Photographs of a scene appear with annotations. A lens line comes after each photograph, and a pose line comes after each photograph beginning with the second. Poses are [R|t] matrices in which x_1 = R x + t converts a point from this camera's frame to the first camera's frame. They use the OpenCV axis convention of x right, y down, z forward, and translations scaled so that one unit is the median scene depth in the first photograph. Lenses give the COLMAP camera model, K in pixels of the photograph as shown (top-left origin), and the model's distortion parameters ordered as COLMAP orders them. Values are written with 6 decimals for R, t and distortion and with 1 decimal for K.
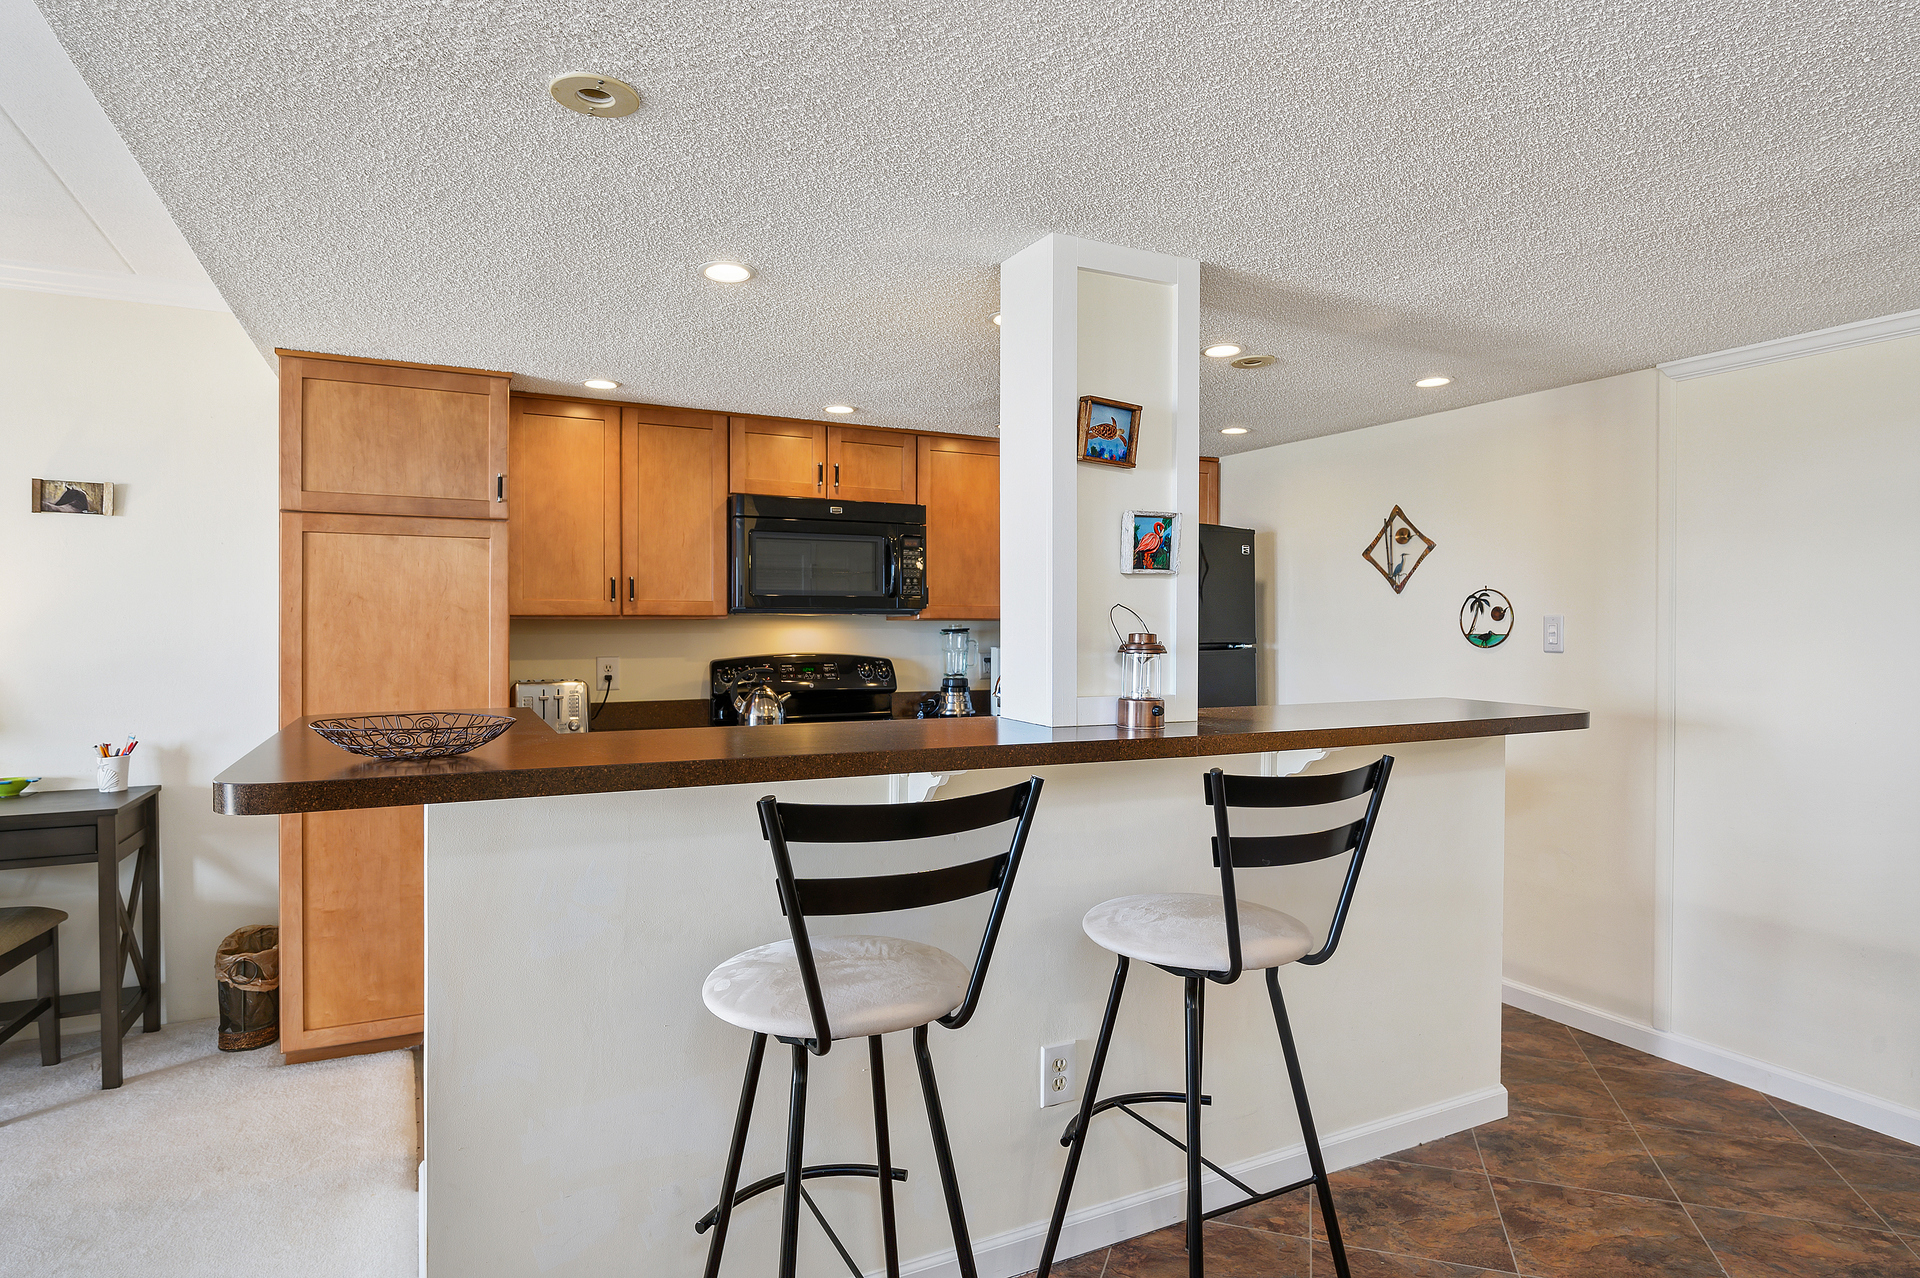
lens RADIAL K [[1031.8, 0, 966.9], [0, 1031.8, 629.7], [0, 0, 1]] dist [-0.016896, 0.000664]
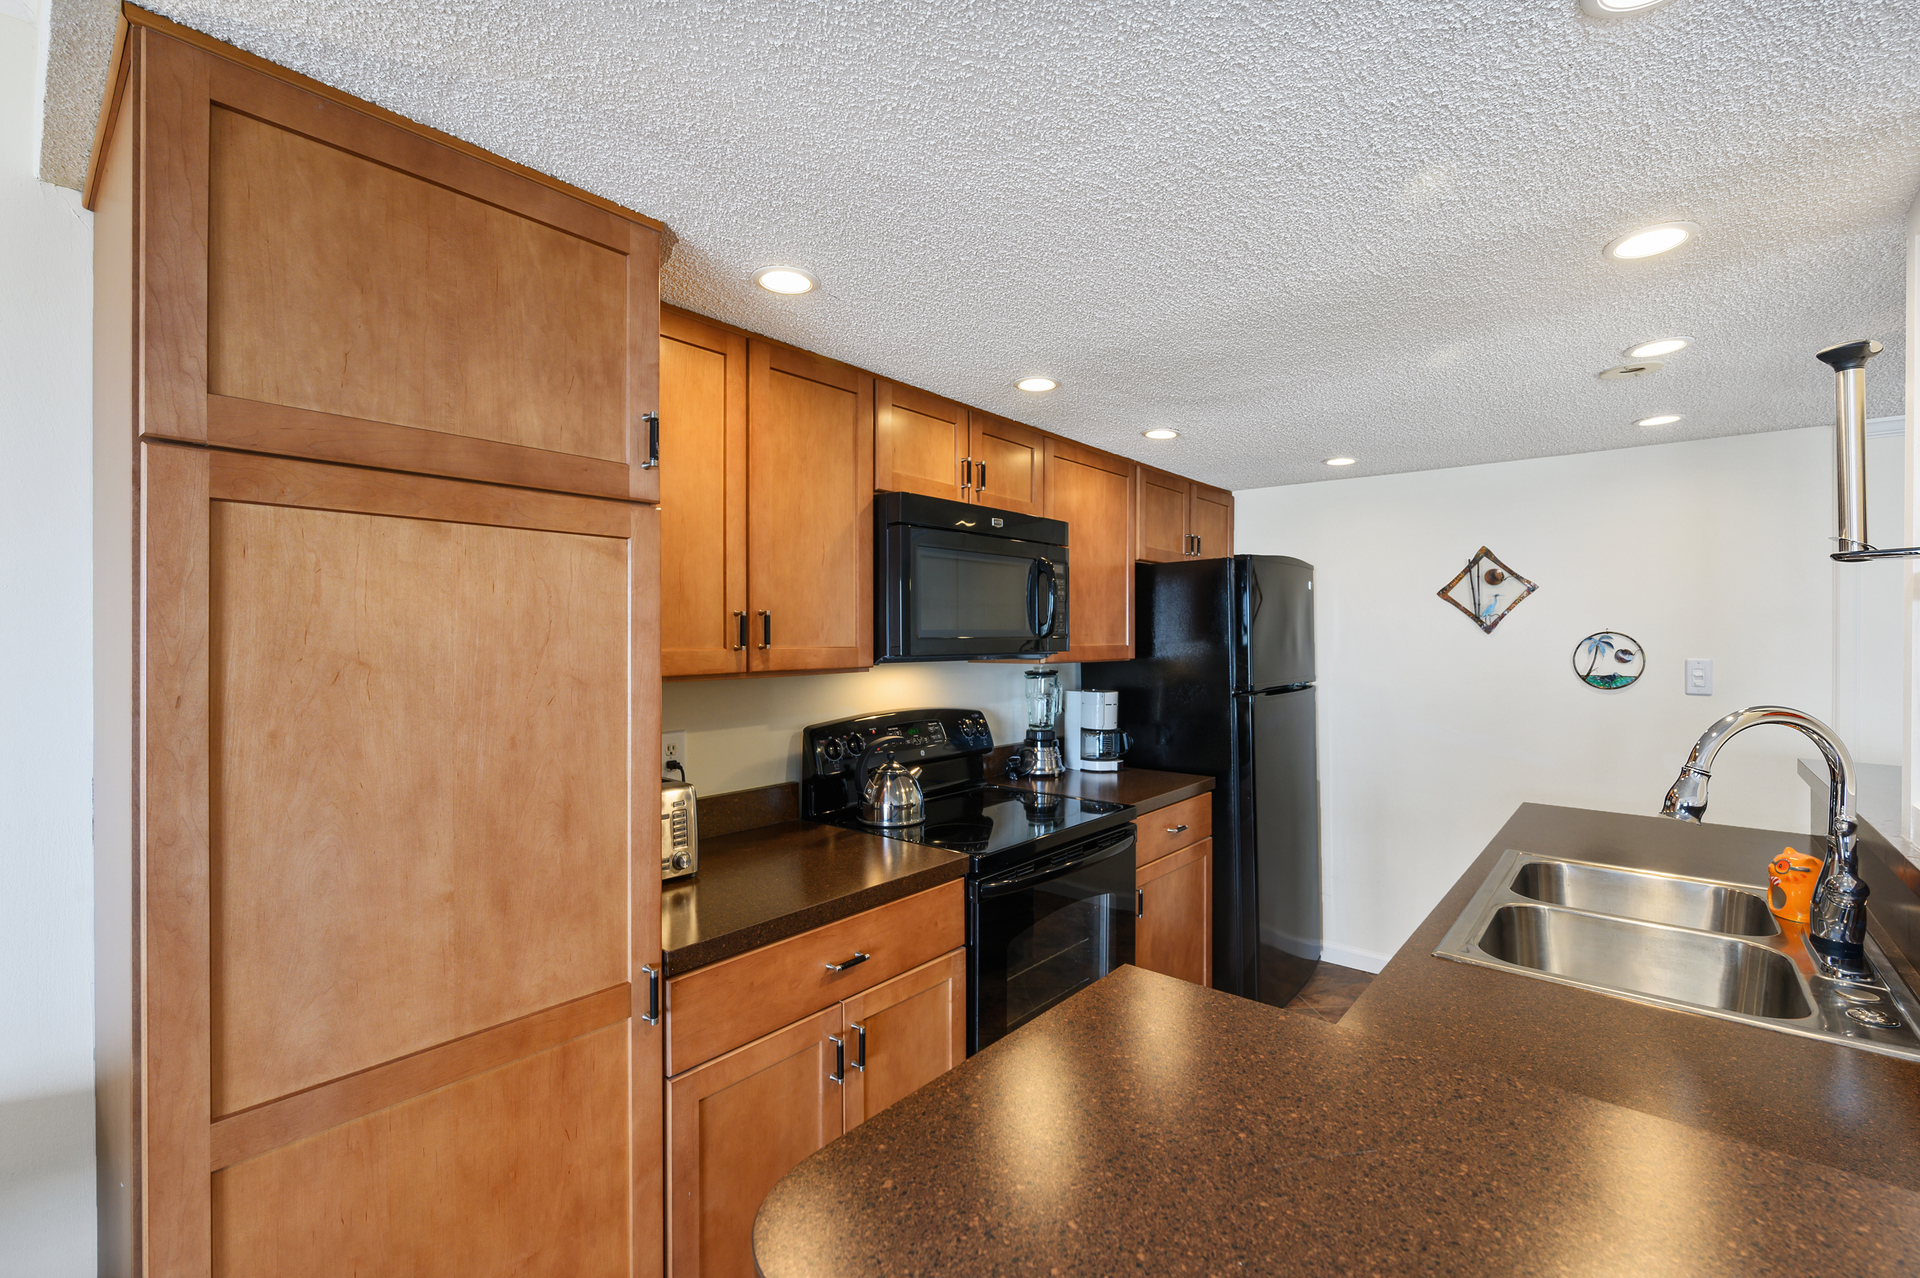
lens RADIAL K [[828.8, 0, 962.9], [0, 828.8, 636.8], [0, 0, 1]] dist [-0.007560, -0.000505]
pose [[0.922297, -0.000590, 0.386481, -0.409900], [0.001064, 0.999999, -0.001011, -0.034728], [-0.386480, 0.001343, 0.922297, 0.488775]]
